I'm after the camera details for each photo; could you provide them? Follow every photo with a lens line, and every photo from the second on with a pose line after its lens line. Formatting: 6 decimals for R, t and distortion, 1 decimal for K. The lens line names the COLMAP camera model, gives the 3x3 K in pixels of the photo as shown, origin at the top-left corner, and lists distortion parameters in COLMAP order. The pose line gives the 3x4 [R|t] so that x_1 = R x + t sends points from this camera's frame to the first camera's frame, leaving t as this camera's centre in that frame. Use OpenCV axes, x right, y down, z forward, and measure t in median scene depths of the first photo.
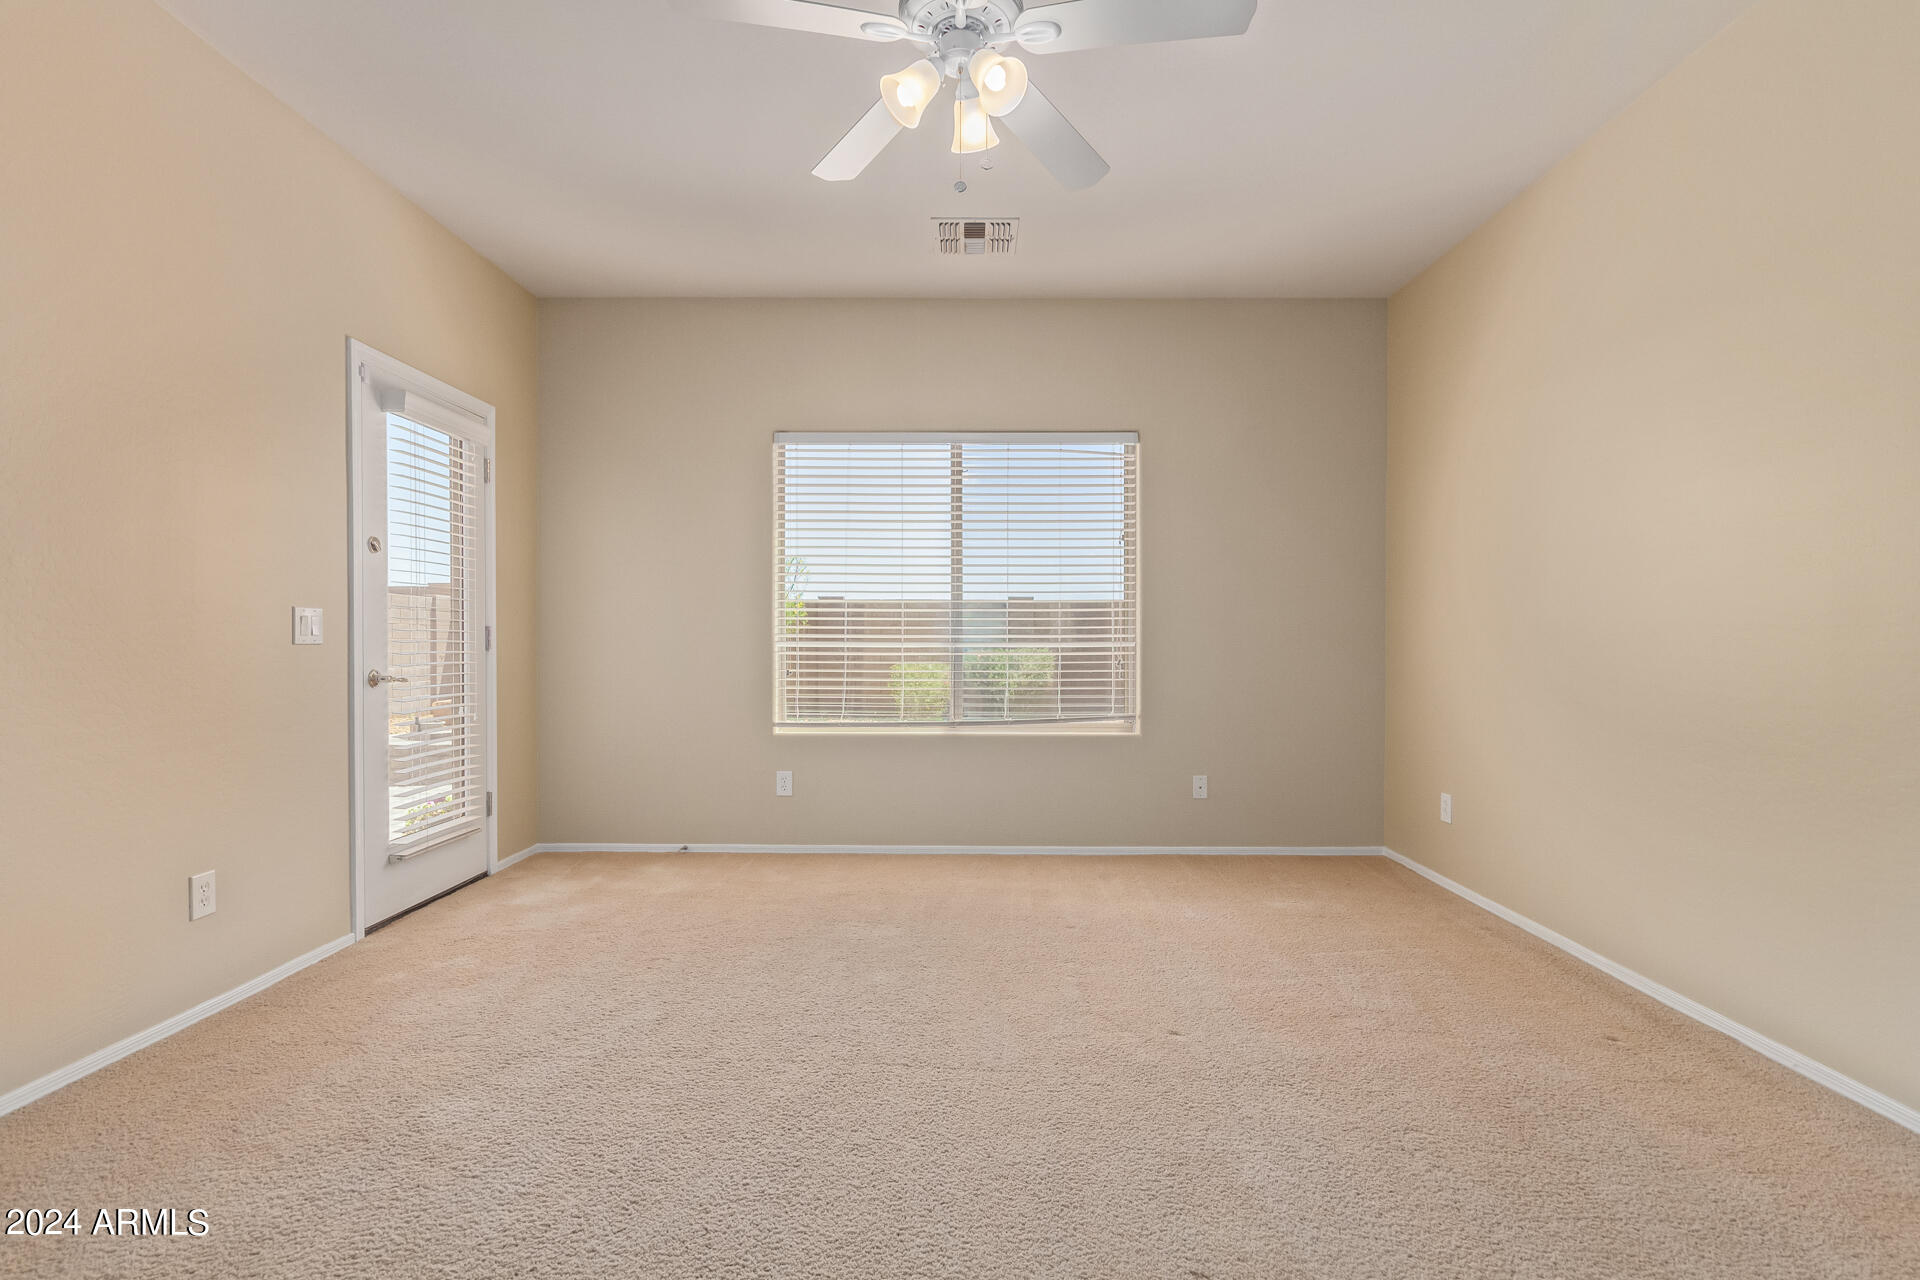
lens RADIAL K [[896.0, 0, 954.4], [0, 896.0, 636.2], [0, 0, 1]] dist [0.002158, 0.003493]
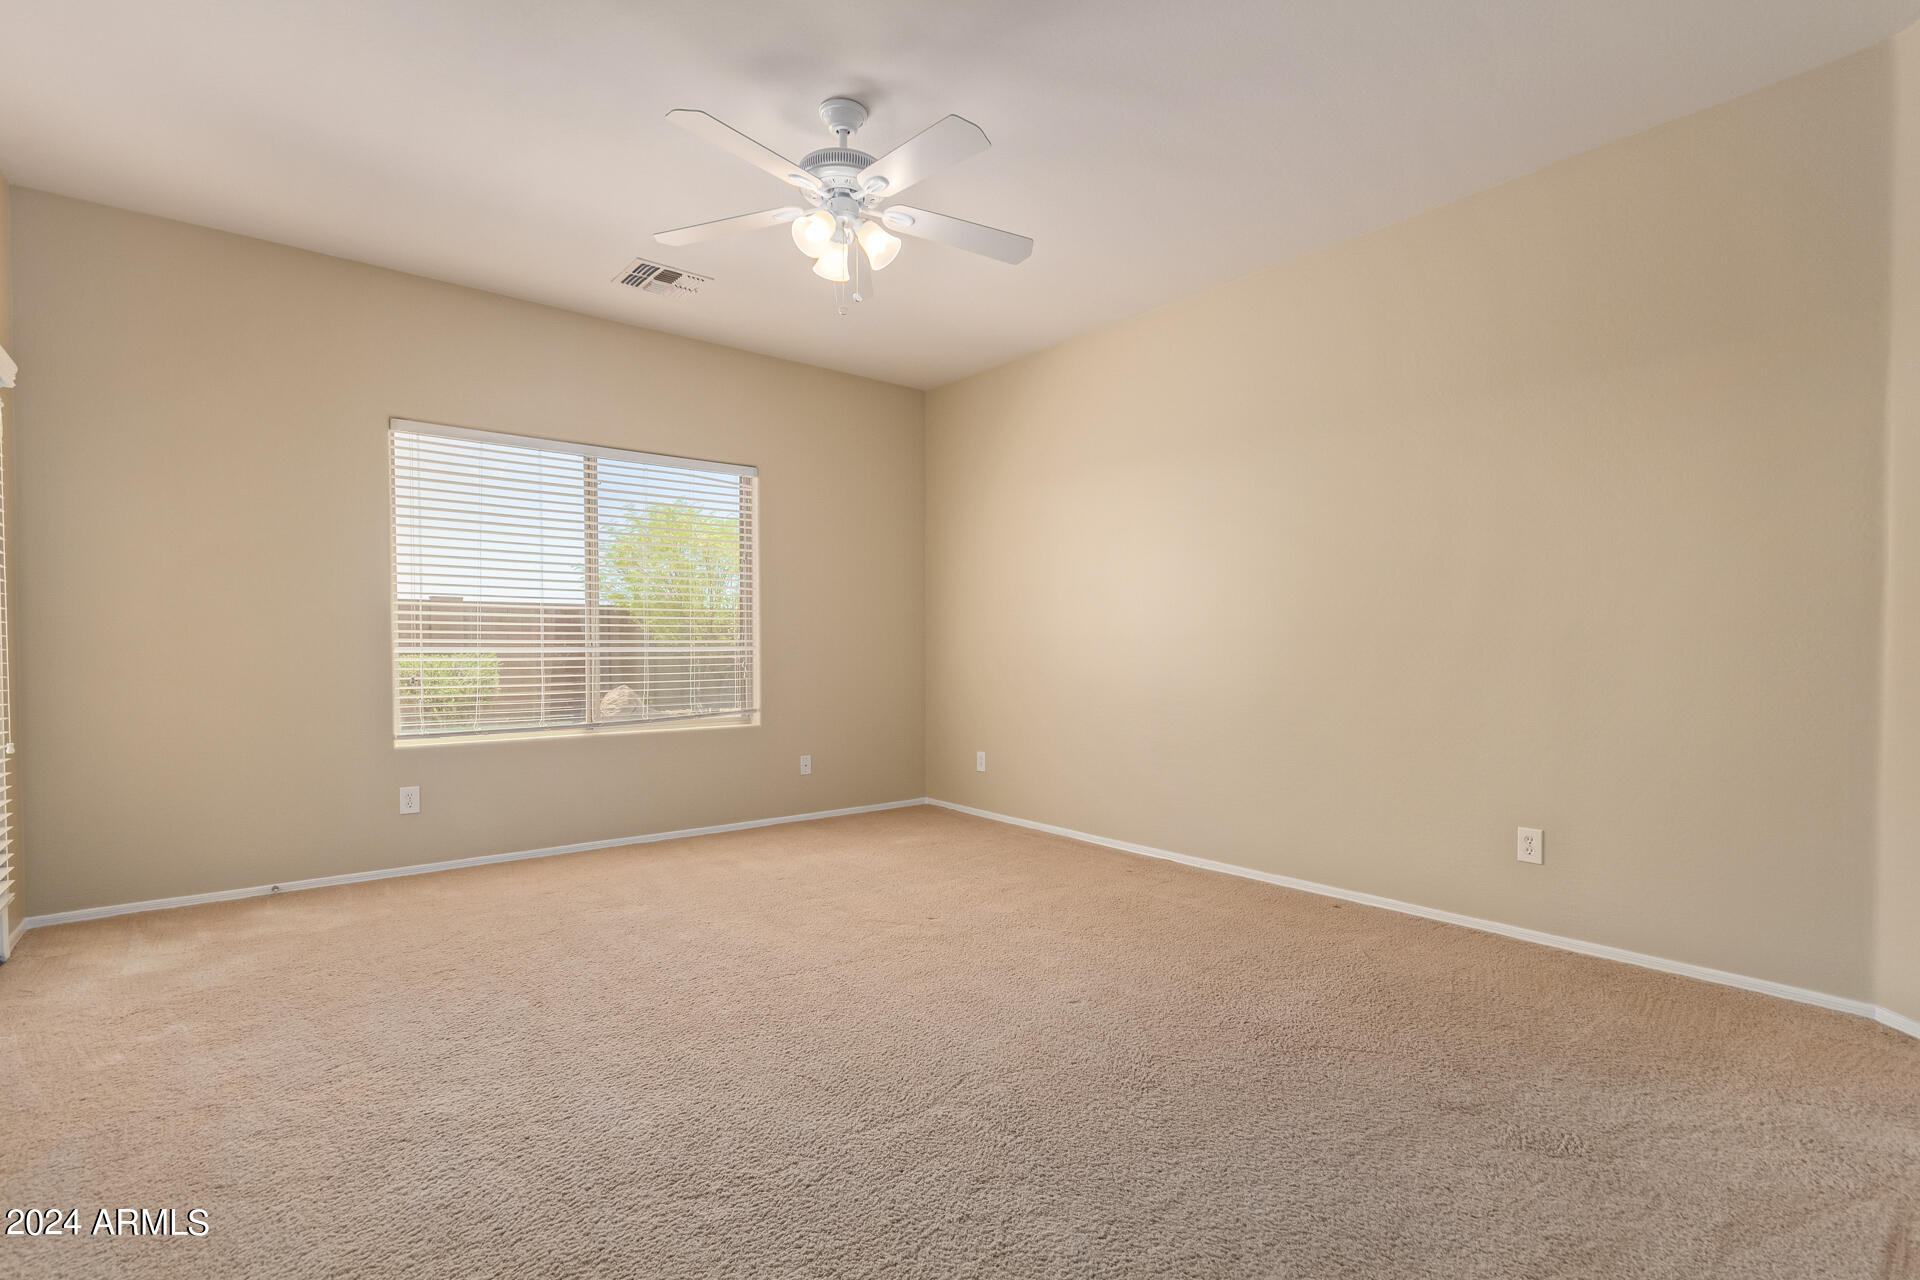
lens RADIAL K [[896.0, 0, 949.7], [0, 896.0, 646.6], [0, 0, 1]] dist [0.002158, 0.003493]
pose [[0.775254, -0.002301, 0.631645, -0.342449], [-0.001697, 0.999982, 0.005725, -0.000928], [-0.631647, -0.005511, 0.775236, -0.071134]]
